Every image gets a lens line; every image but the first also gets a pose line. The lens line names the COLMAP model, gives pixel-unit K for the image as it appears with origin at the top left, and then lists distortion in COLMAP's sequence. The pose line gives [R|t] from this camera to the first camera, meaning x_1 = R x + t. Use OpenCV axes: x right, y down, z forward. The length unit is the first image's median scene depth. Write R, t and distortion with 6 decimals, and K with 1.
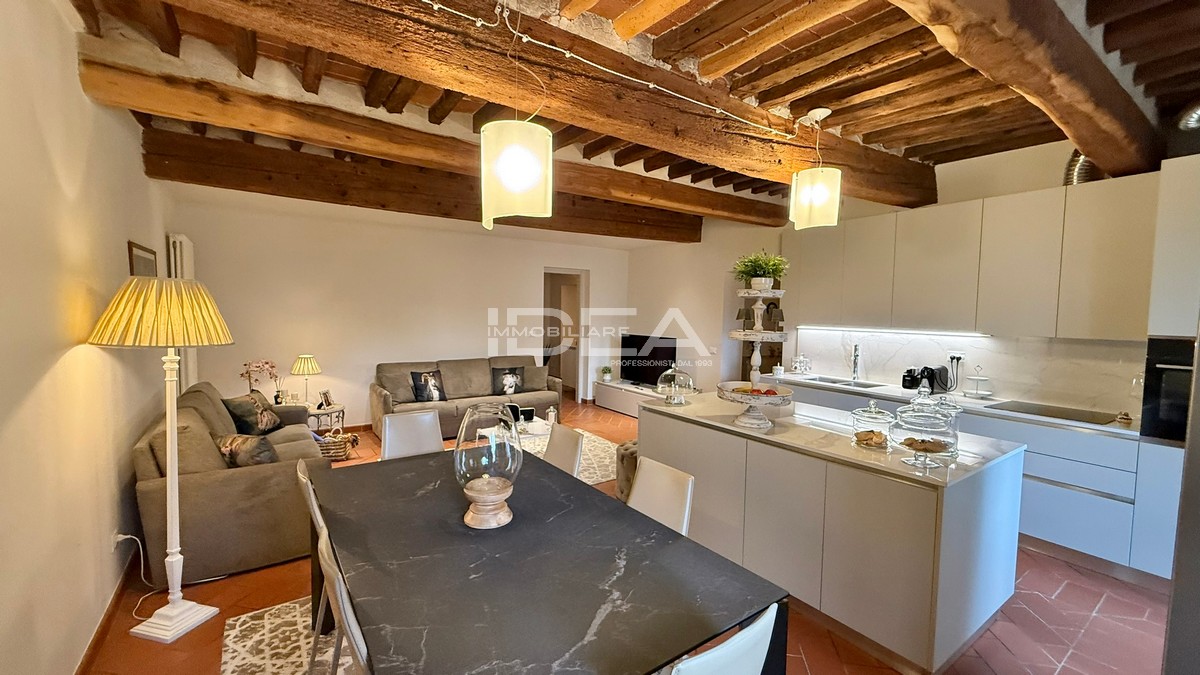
lens RADIAL K [[477.3, 0, 596.9], [0, 477.3, 338.5], [0, 0, 1]] dist [0.000549, -0.000714]
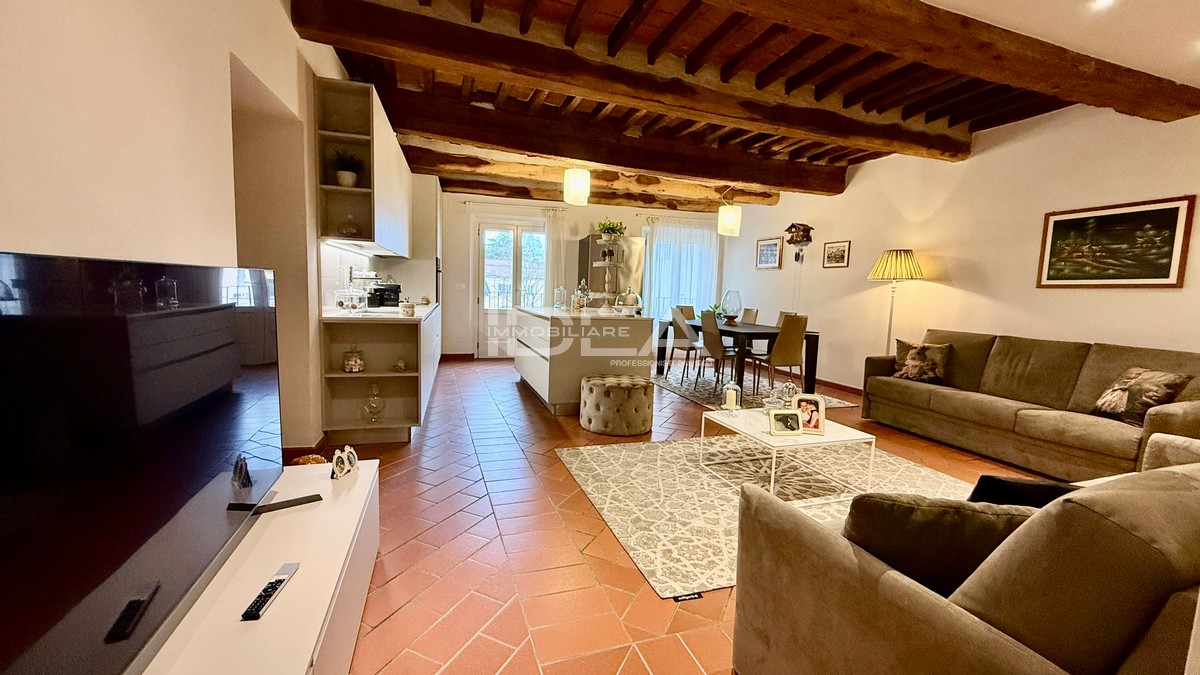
lens RADIAL K [[477.3, 0, 595.5], [0, 477.3, 338.7], [0, 0, 1]] dist [0.000549, -0.000714]
pose [[-0.961825, -0.081297, 0.261309, -0.137253], [-0.037603, 0.985059, 0.168059, -0.034003], [-0.271068, 0.151818, -0.950512, 2.869035]]
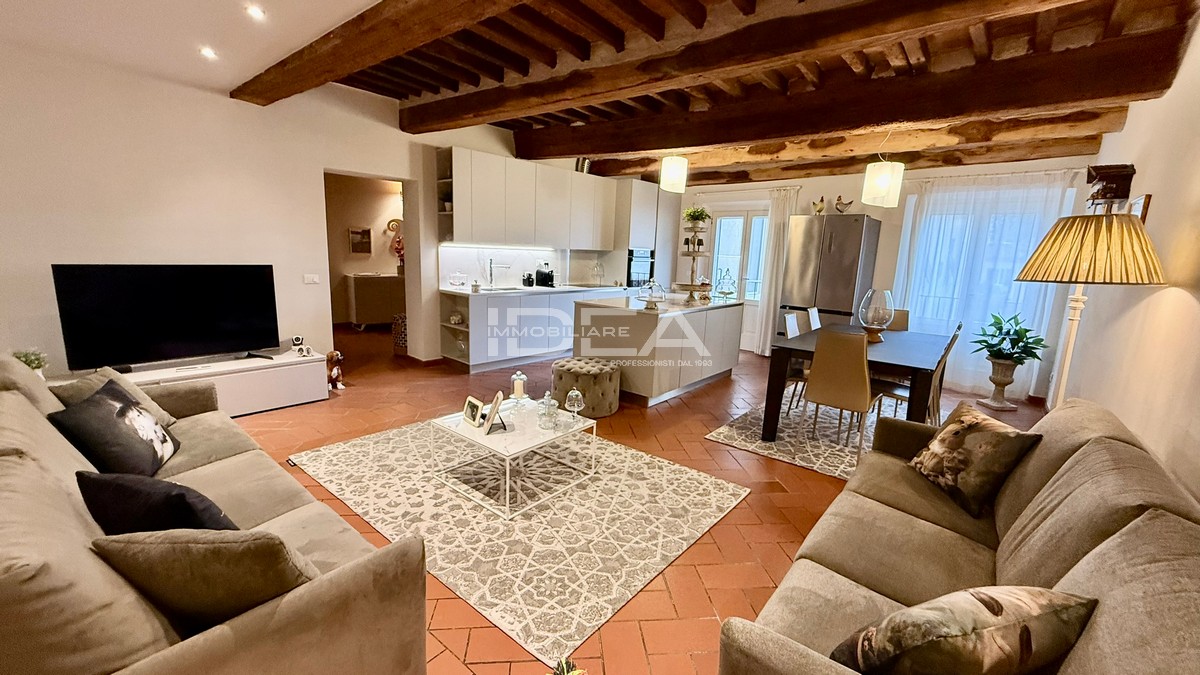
lens RADIAL K [[477.3, 0, 594.9], [0, 477.3, 338.0], [0, 0, 1]] dist [0.000549, -0.000714]
pose [[-0.267027, -0.202333, 0.942209, -1.301153], [0.011875, 0.976946, 0.213158, -0.084412], [-0.963616, 0.068107, -0.258468, 1.836081]]
